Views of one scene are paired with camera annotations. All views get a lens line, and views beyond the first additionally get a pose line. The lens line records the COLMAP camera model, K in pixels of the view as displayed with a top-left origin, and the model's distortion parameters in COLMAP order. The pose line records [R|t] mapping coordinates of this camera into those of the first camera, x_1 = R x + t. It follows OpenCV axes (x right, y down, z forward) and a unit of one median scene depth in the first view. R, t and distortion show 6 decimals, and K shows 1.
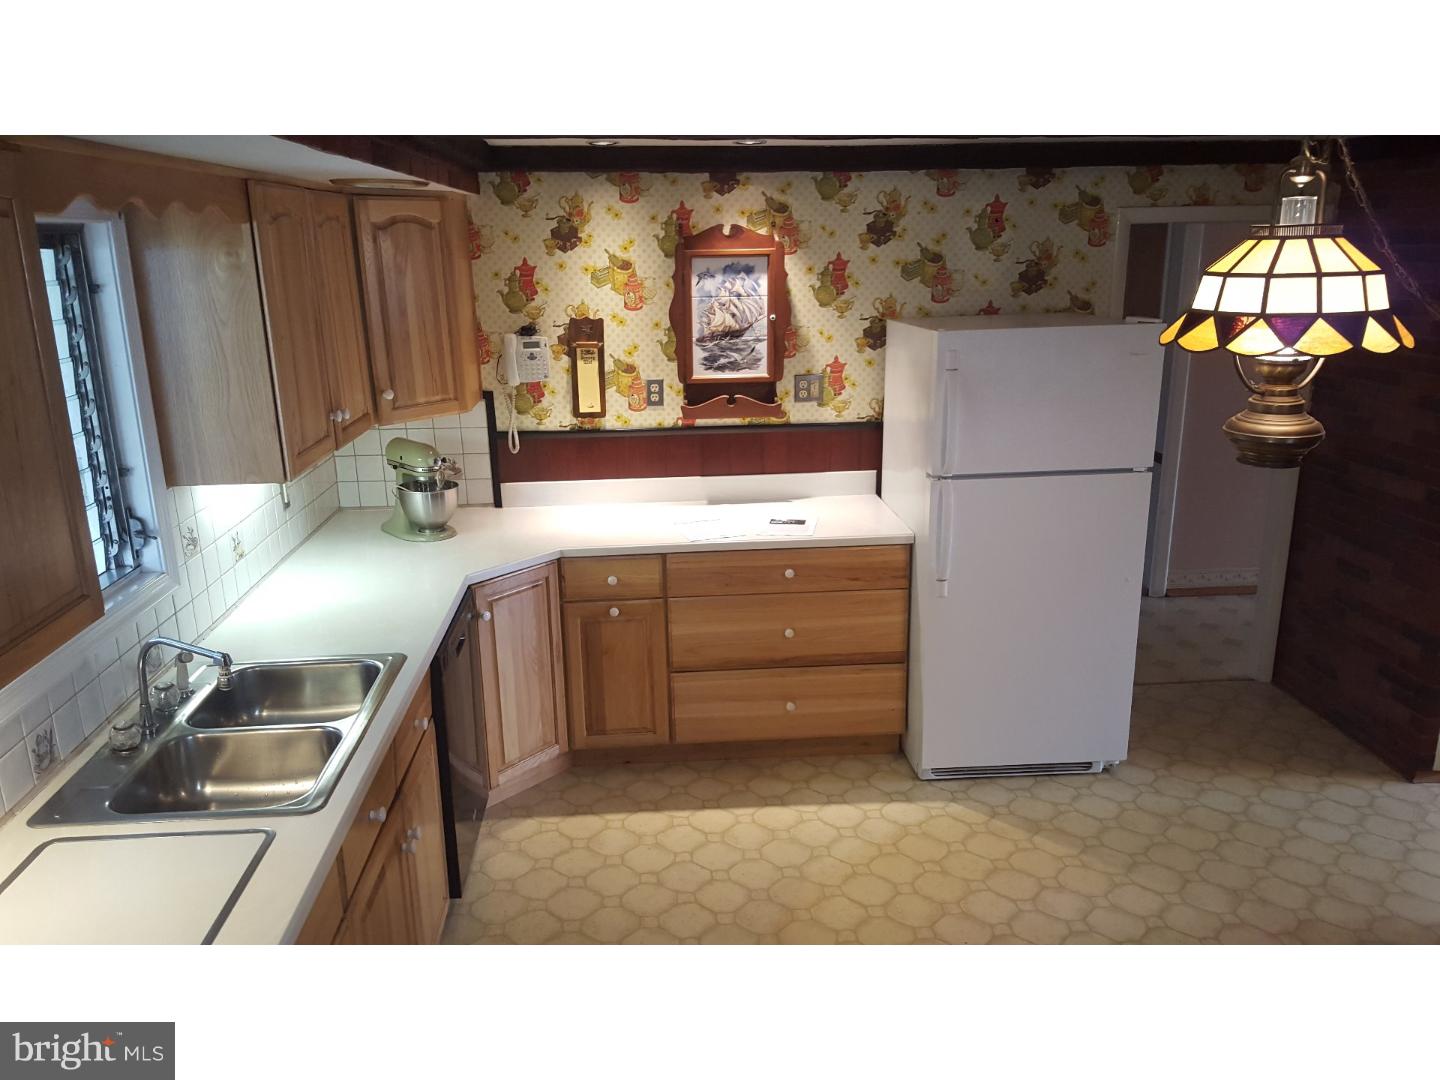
lens RADIAL K [[1033.4, 0, 767.4], [0, 1033.4, 583.2], [0, 0, 1]] dist [0.026452, -0.068110]
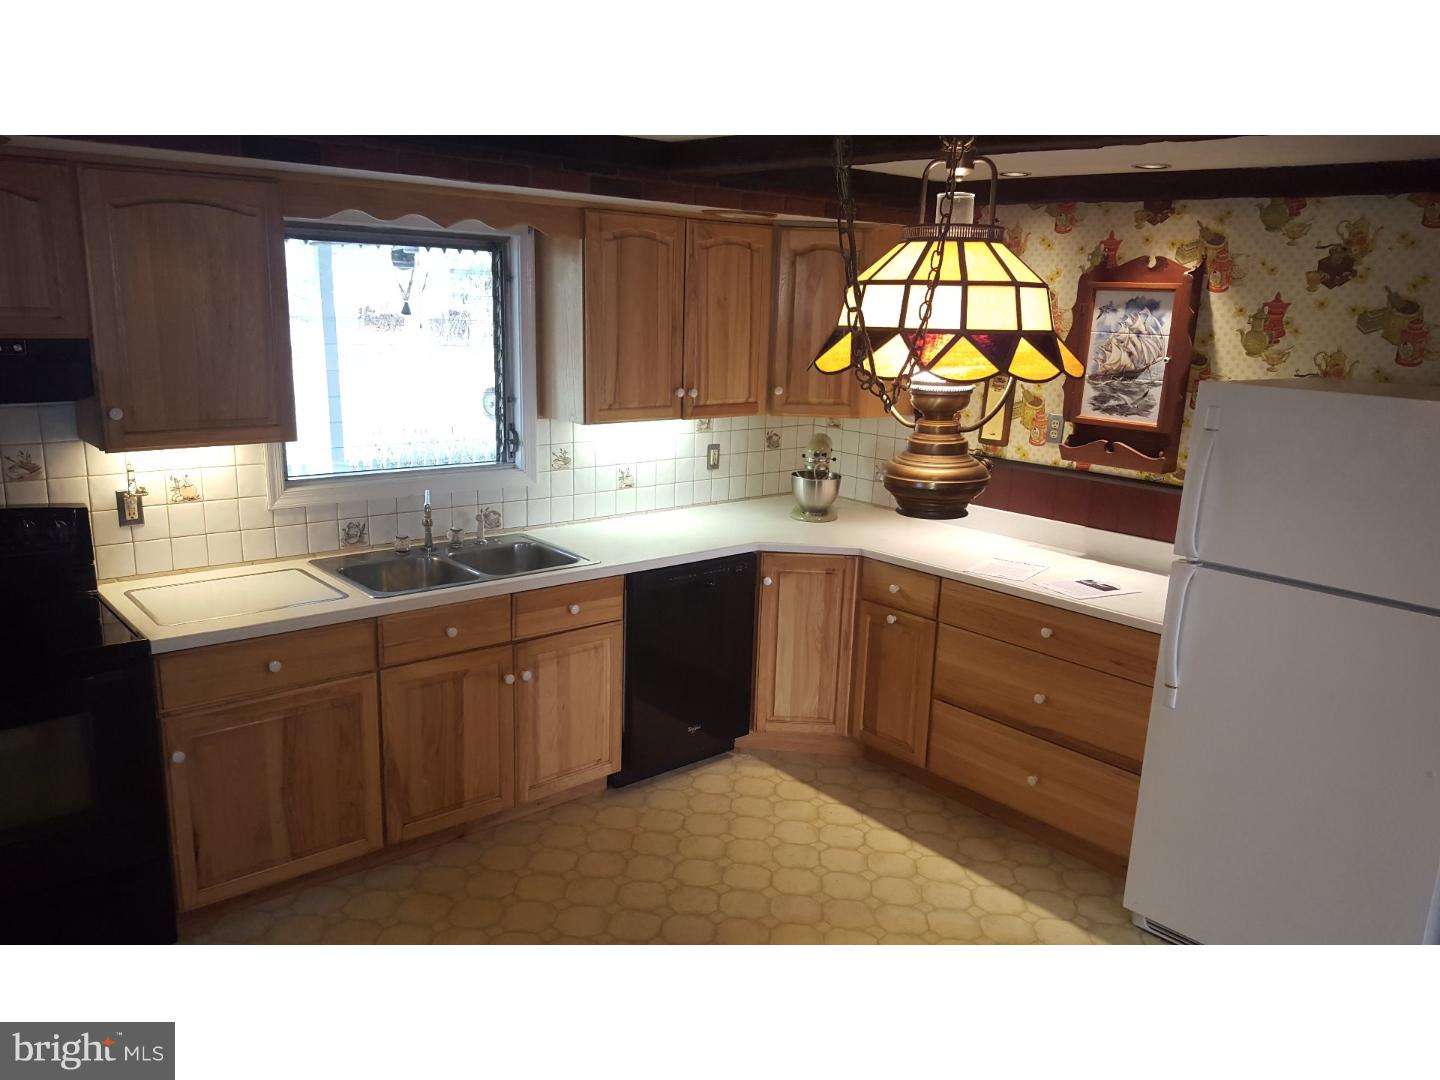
lens RADIAL K [[1033.4, 0, 630.0], [0, 1033.4, 582.5], [0, 0, 1]] dist [0.026452, -0.068110]
pose [[0.578545, 0.254223, -0.775020, 0.473583], [-0.288535, 0.952537, 0.097064, -0.030926], [0.762911, 0.167465, 0.624437, 0.134982]]
